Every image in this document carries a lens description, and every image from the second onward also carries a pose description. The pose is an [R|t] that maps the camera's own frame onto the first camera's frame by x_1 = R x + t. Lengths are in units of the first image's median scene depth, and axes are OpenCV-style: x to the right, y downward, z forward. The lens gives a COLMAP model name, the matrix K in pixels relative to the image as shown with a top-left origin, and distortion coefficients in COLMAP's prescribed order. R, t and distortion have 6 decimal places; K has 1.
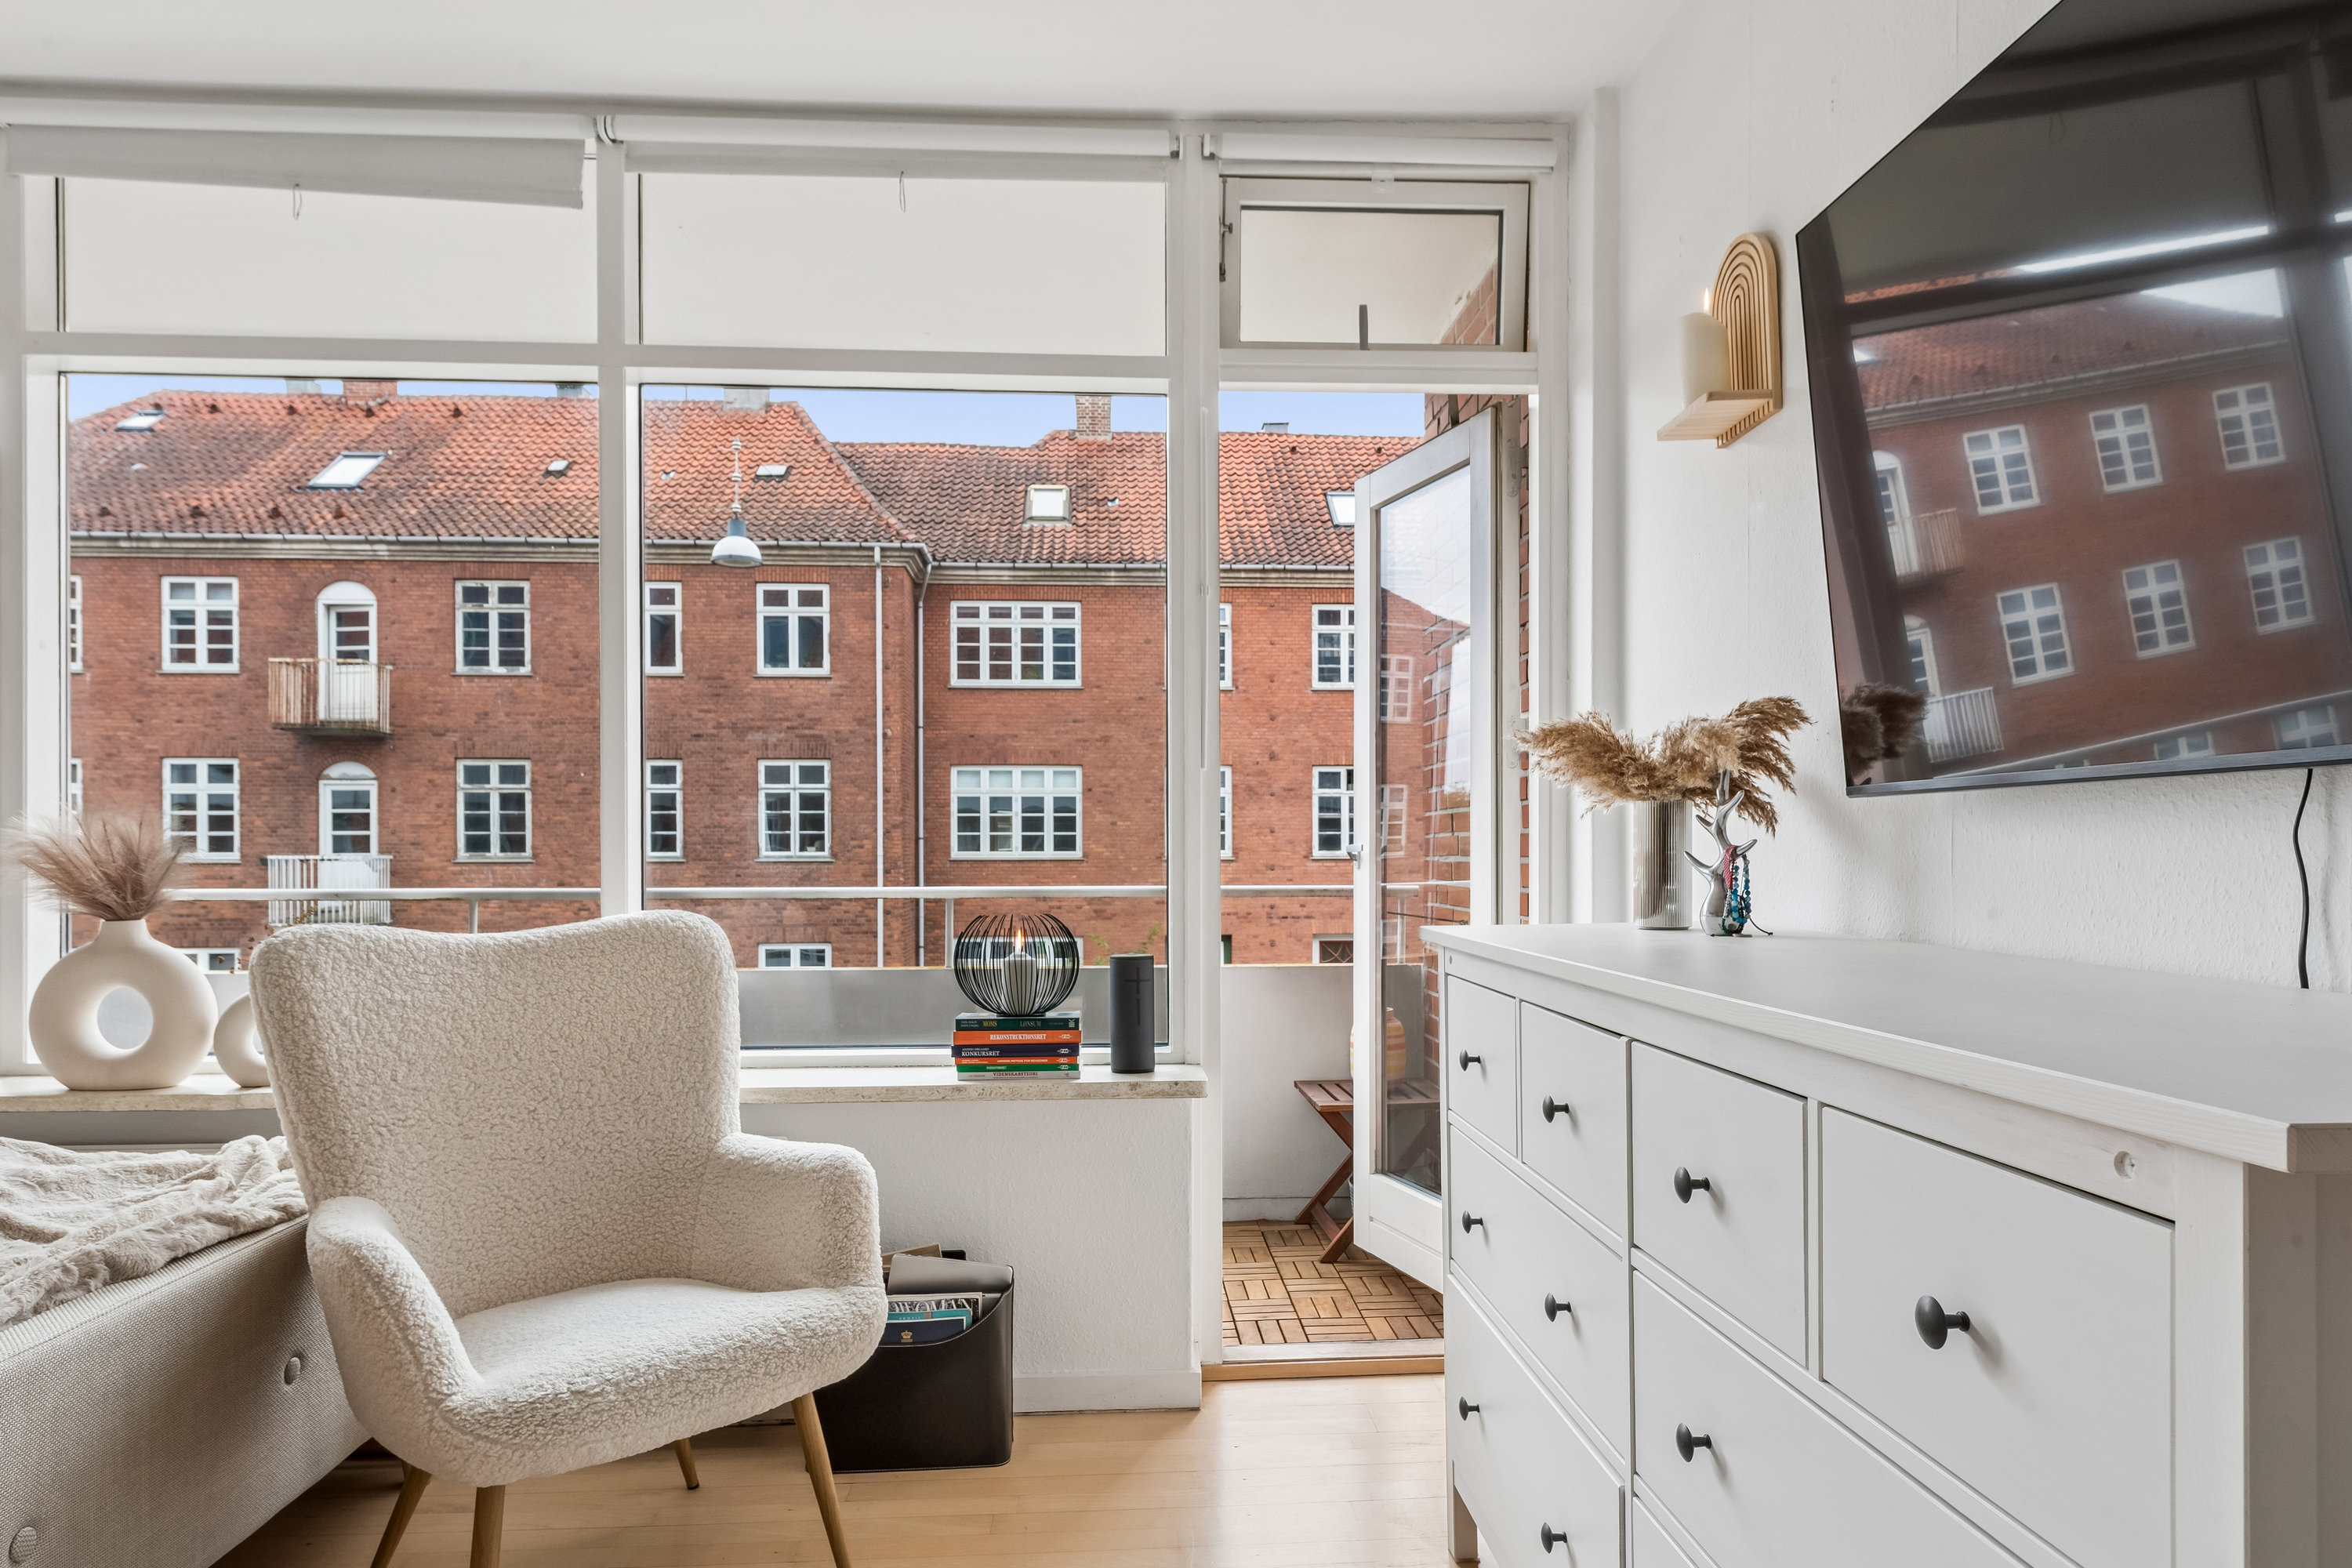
lens RADIAL K [[1409.9, 0, 1195.4], [0, 1409.9, 851.5], [0, 0, 1]] dist [0.023111, -0.018669]
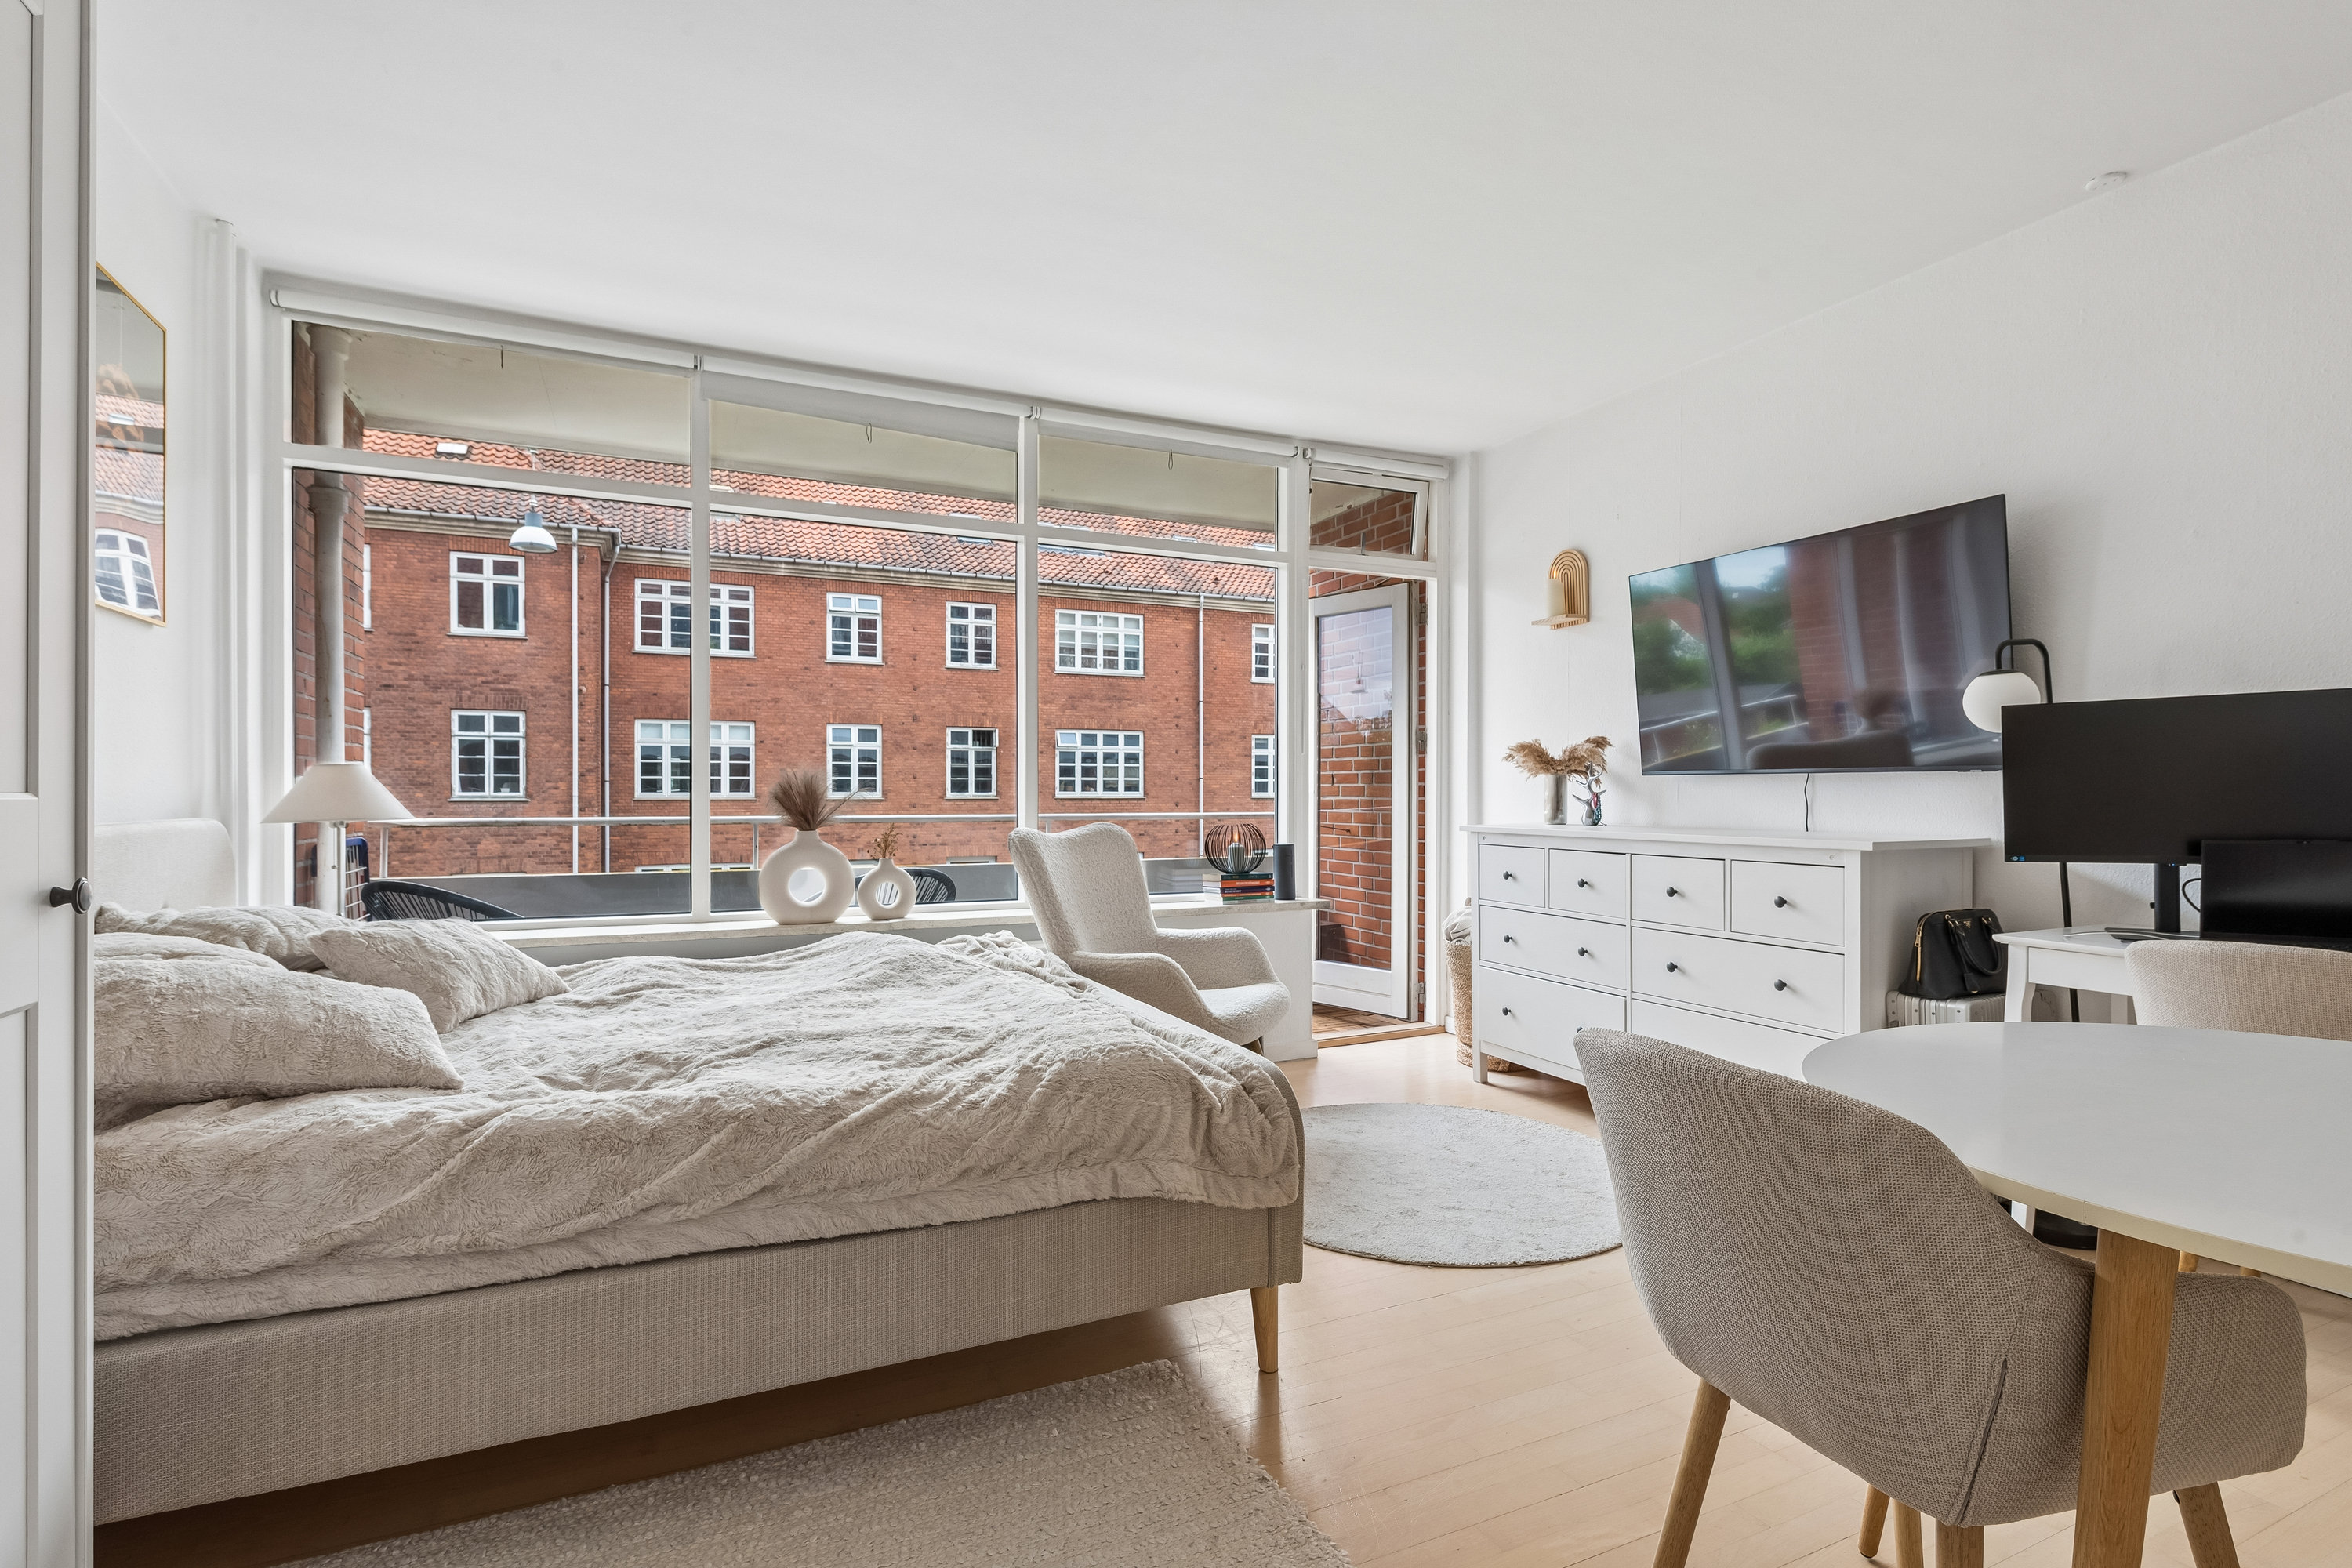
lens RADIAL K [[1151.7, 0, 1198.5], [0, 1151.7, 790.4], [0, 0, 1]] dist [0.005251, -0.000580]
pose [[0.929319, 0.004266, 0.369254, -0.097607], [-0.003210, 0.999989, -0.003475, 0.000234], [-0.369265, 0.002044, 0.929322, -0.064756]]
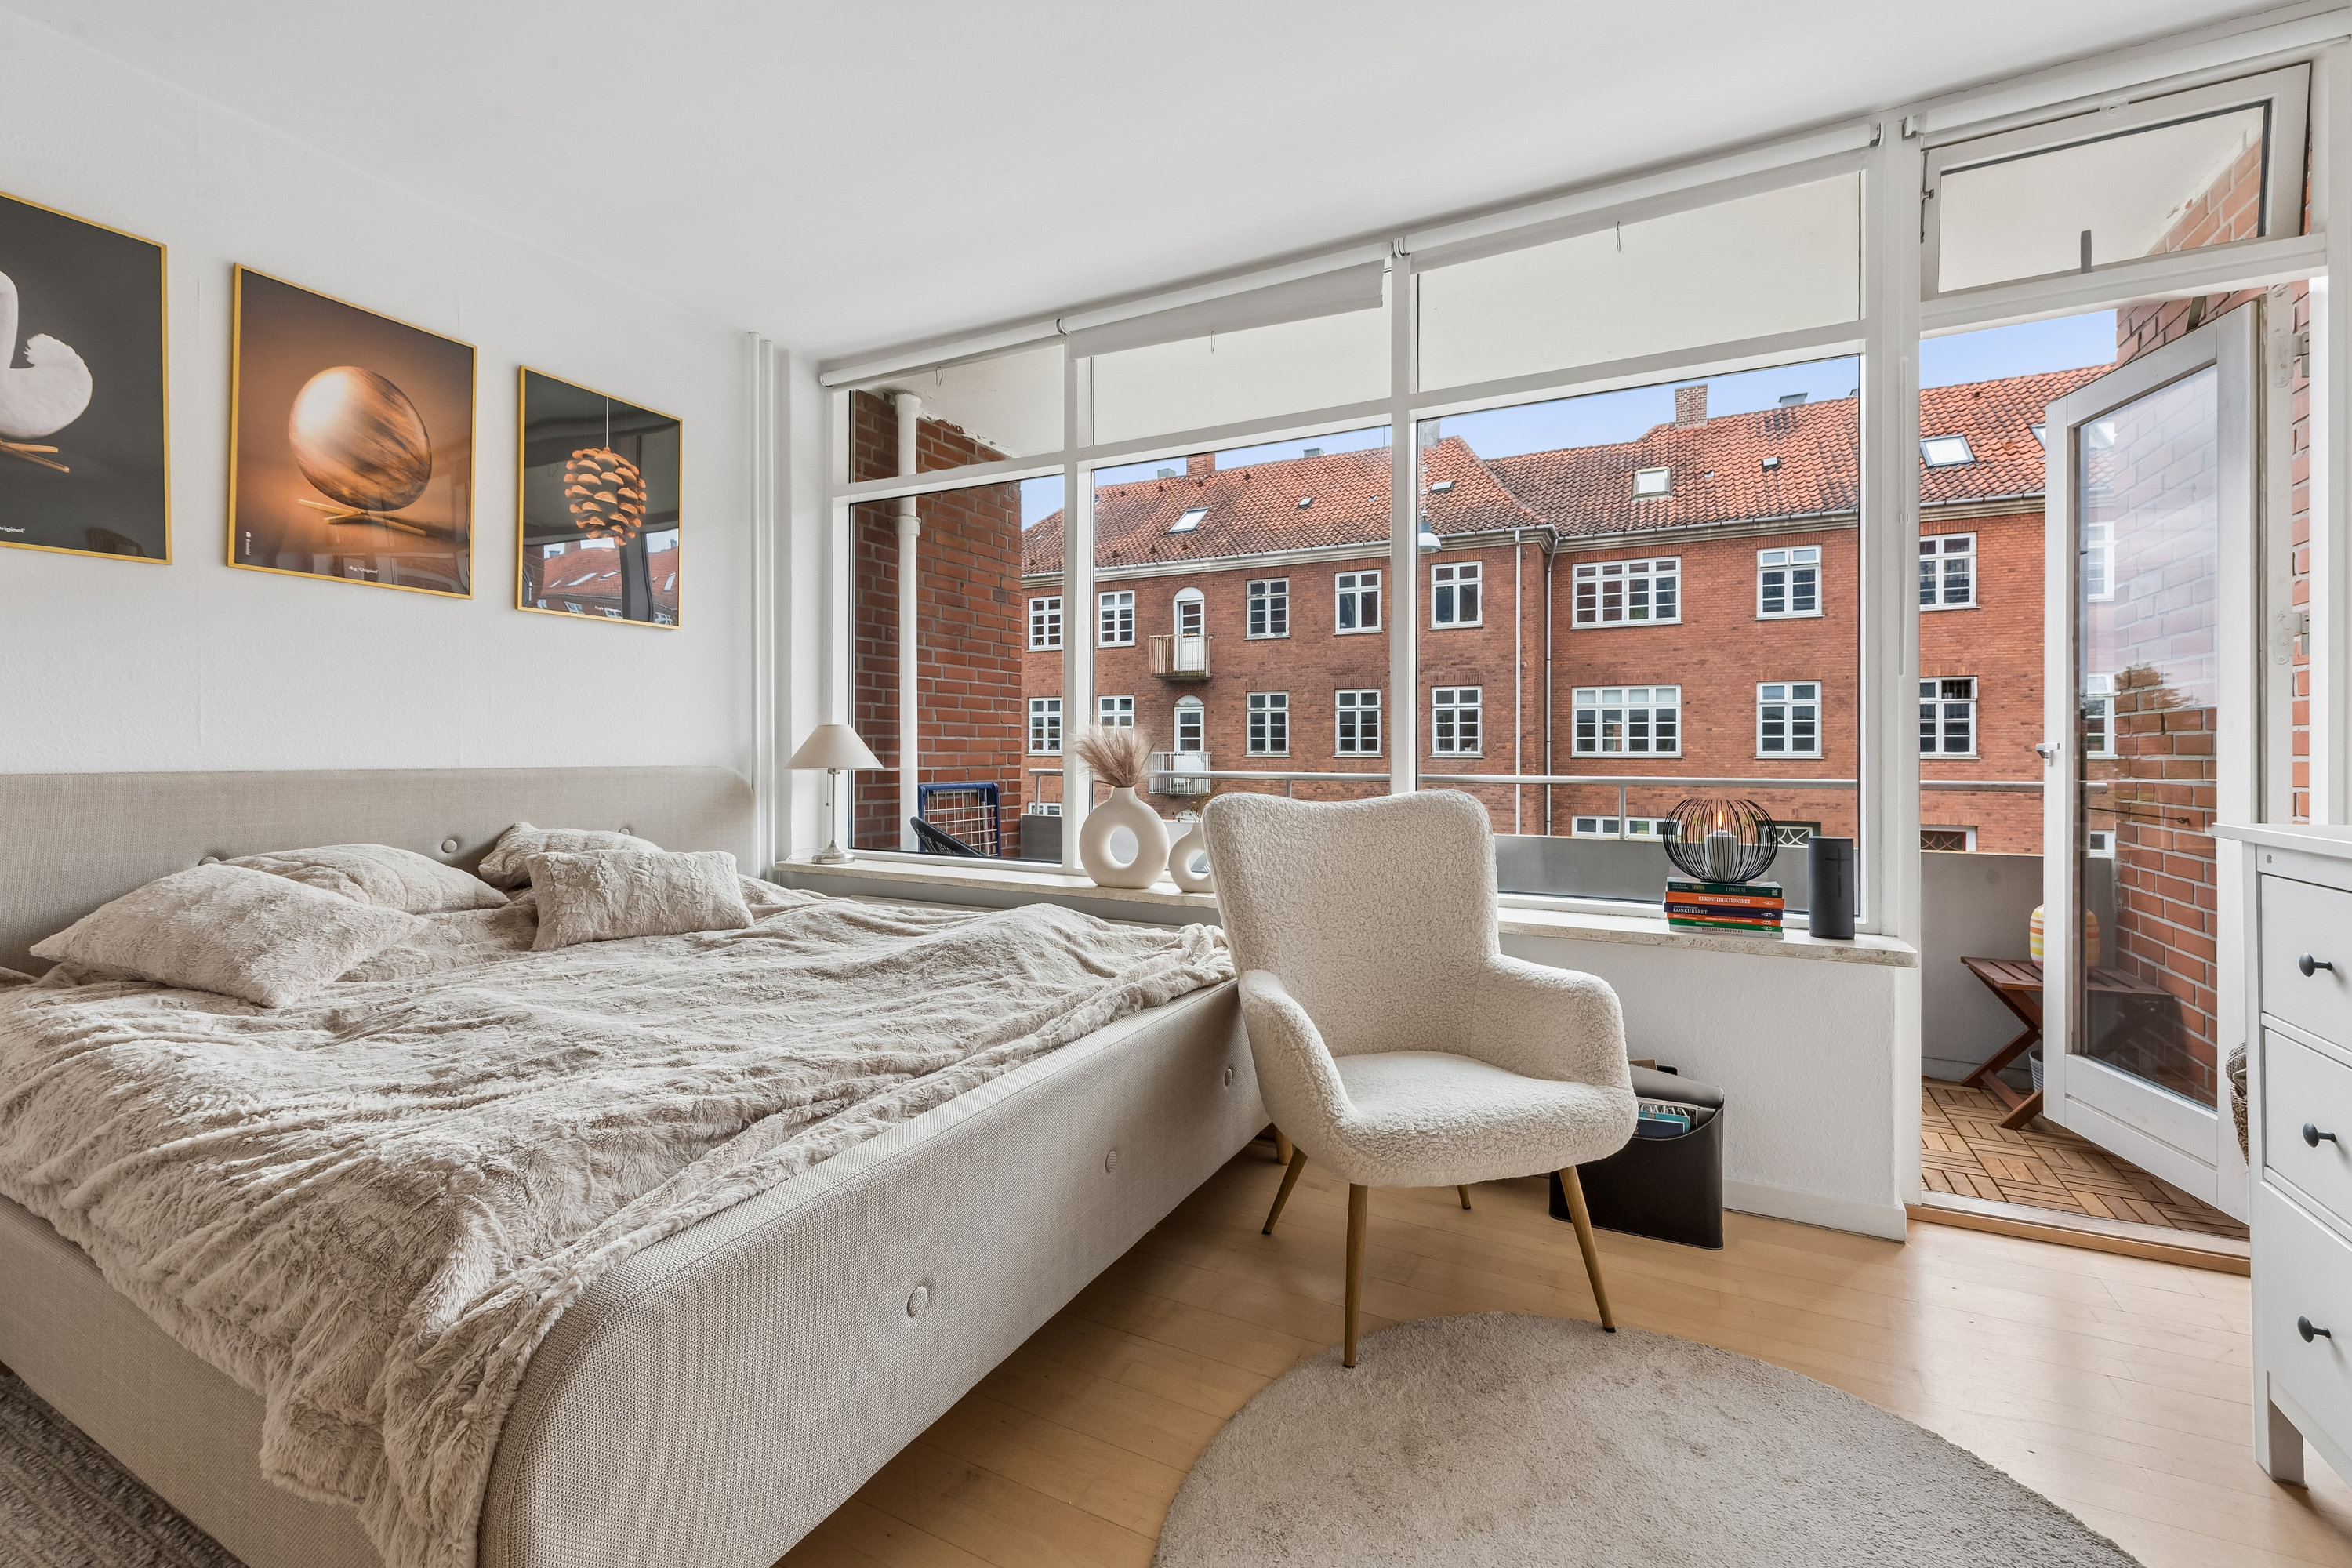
lens RADIAL K [[987.7, 0, 1190.7], [0, 987.7, 749.4], [0, 0, 1]] dist [0.012556, -0.000361]
pose [[0.862833, 0.003014, -0.505480, -0.010792], [-0.003883, 0.999992, -0.000665, 0.000414], [0.505474, 0.002537, 0.862838, 0.003134]]
